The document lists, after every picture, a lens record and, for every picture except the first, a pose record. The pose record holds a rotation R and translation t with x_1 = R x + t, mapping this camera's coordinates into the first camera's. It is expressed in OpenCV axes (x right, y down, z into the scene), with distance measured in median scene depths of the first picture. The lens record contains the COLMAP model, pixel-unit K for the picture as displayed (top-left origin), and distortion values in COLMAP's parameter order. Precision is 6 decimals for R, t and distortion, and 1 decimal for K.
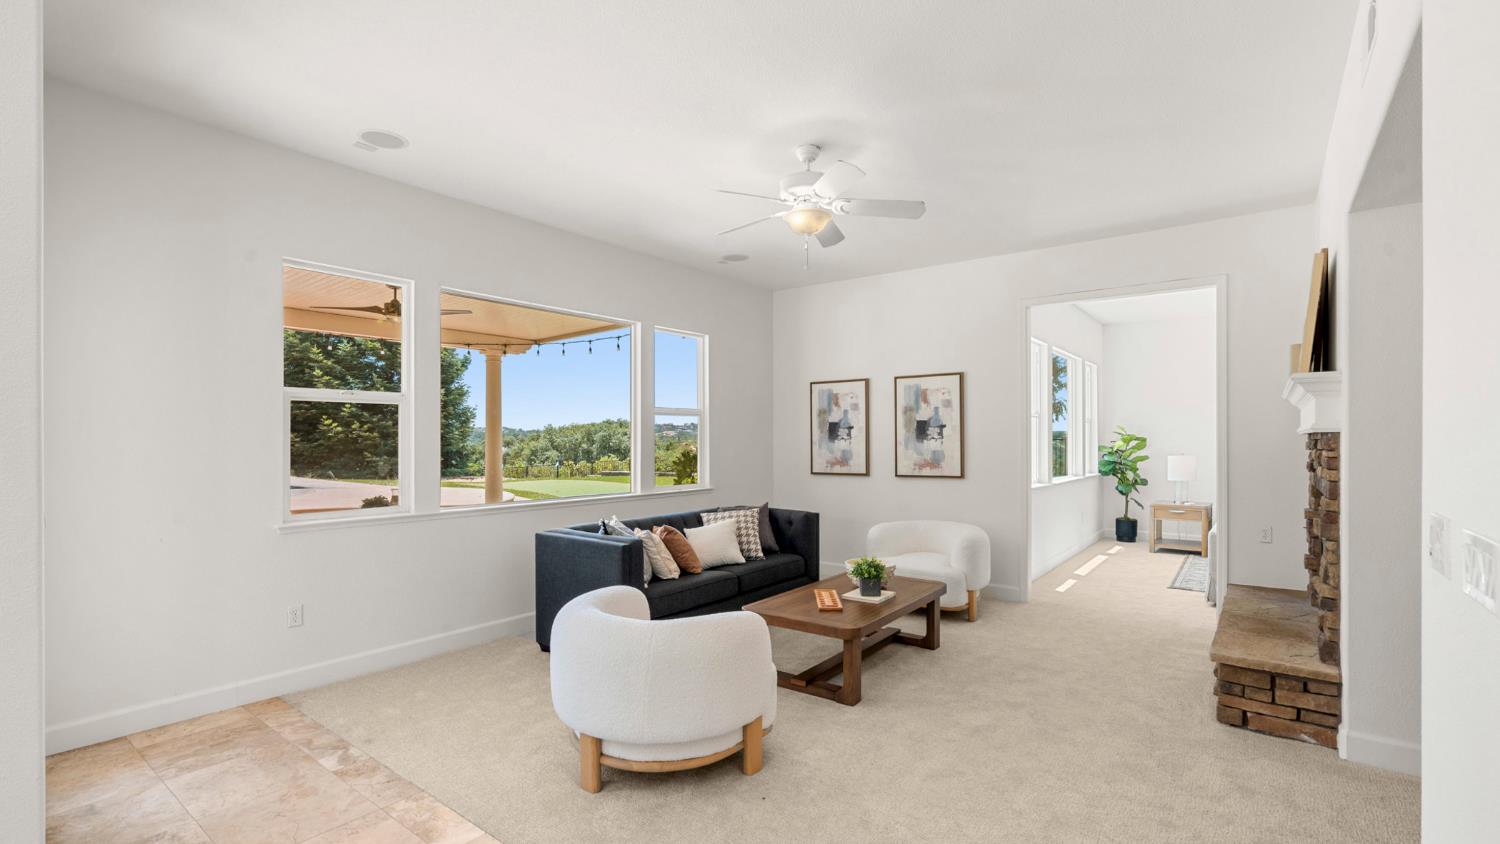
lens RADIAL K [[675.6, 0, 762.1], [0, 675.6, 426.7], [0, 0, 1]] dist [-0.004013, 0.002697]
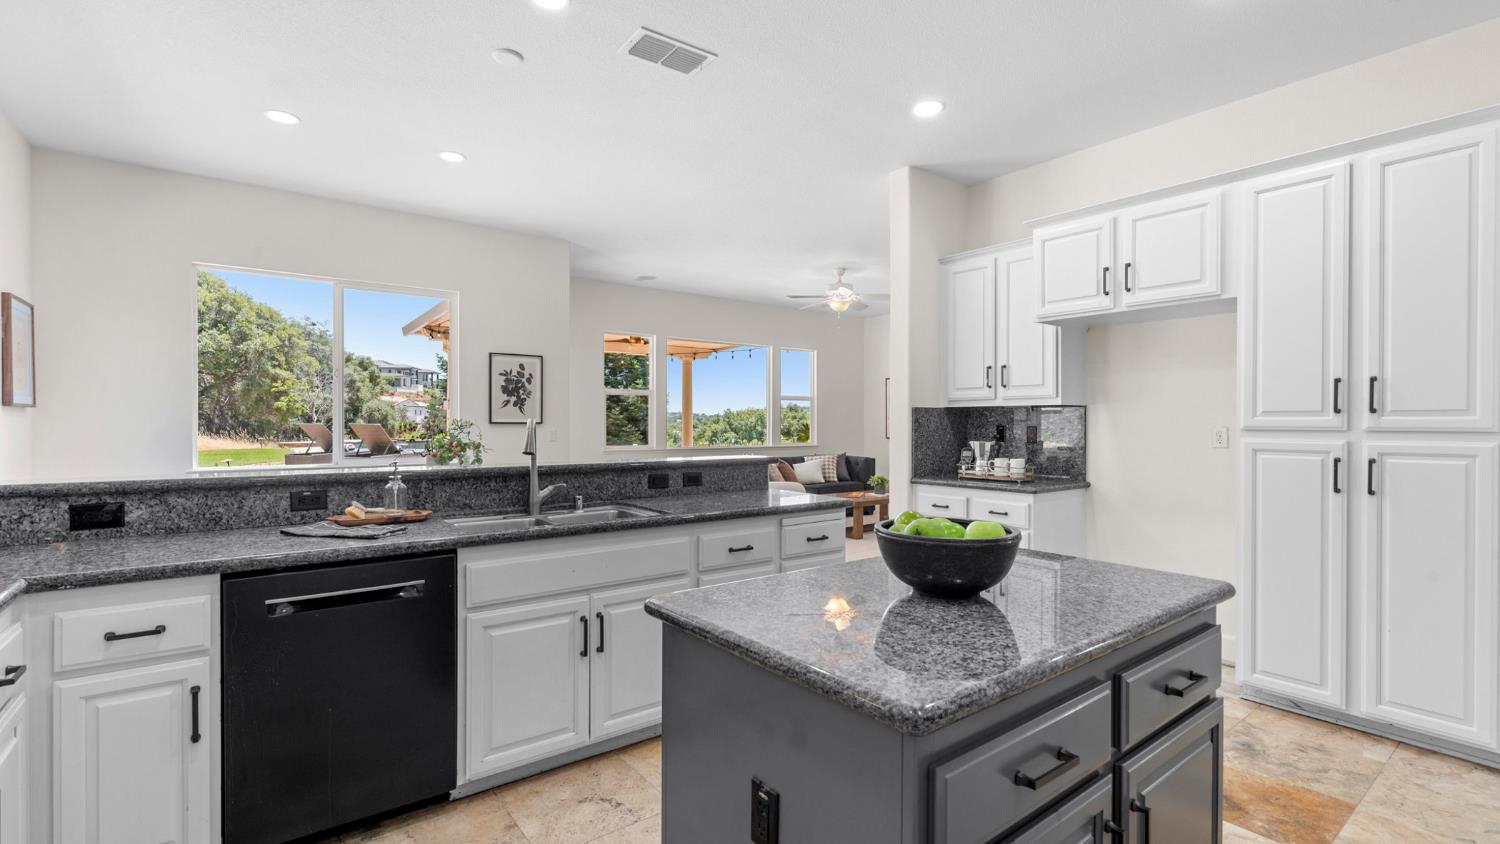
lens RADIAL K [[675.6, 0, 759.1], [0, 675.6, 423.1], [0, 0, 1]] dist [-0.004013, 0.002697]
pose [[0.966120, 0.000345, -0.258093, 0.220846], [0.004156, 0.999849, 0.016894, 0.010231], [0.258060, -0.017394, 0.965972, -0.636037]]
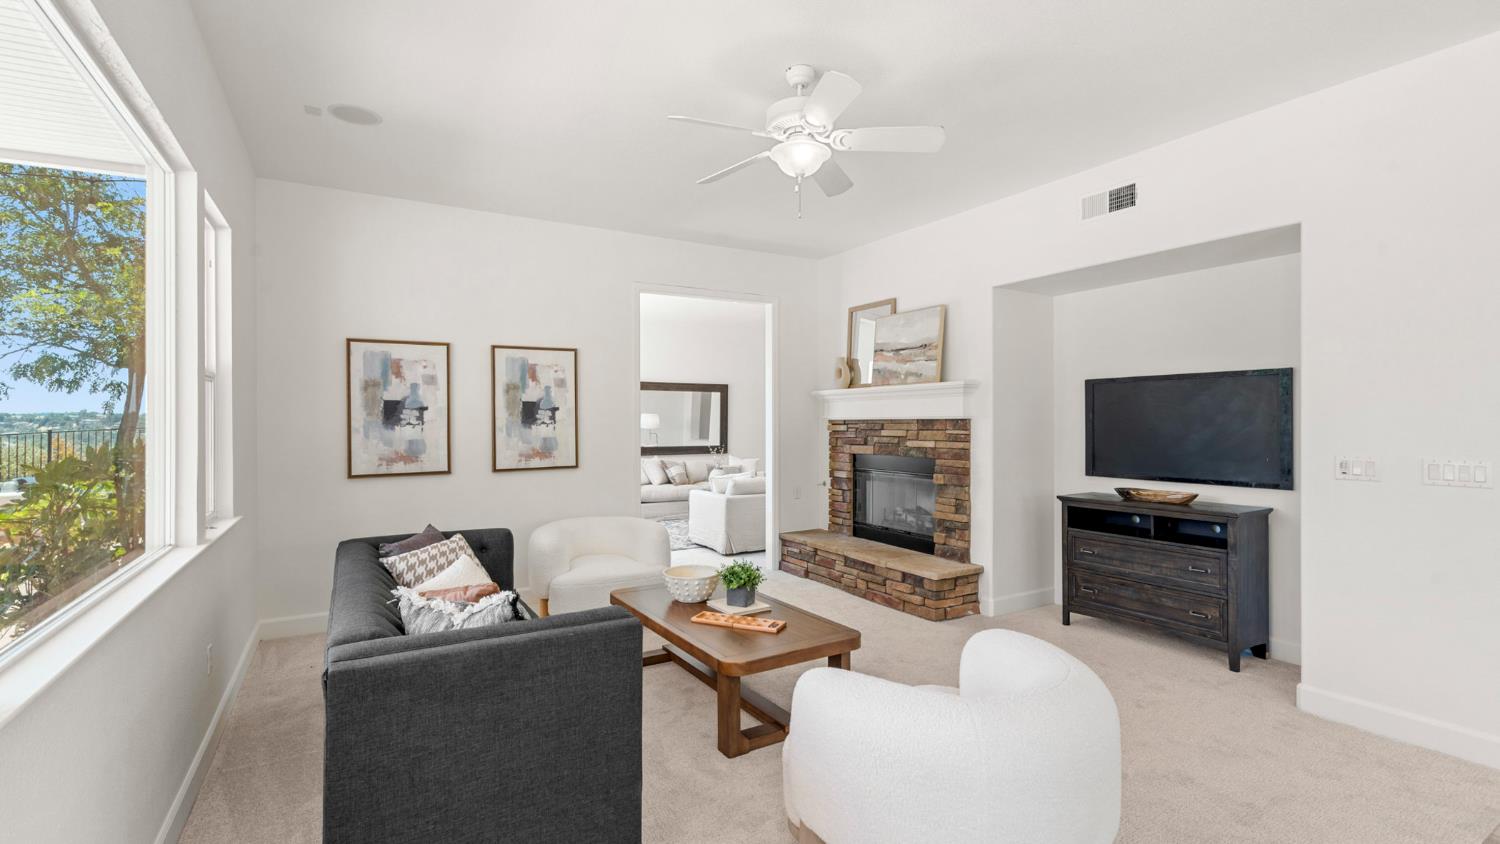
lens RADIAL K [[675.6, 0, 803.7], [0, 675.6, 417.8], [0, 0, 1]] dist [-0.004013, 0.002697]
pose [[0.395671, 0.006525, 0.918369, -0.386509], [-0.013012, 0.999914, -0.001498, 0.007313], [-0.918300, -0.011357, 0.395722, 0.359670]]
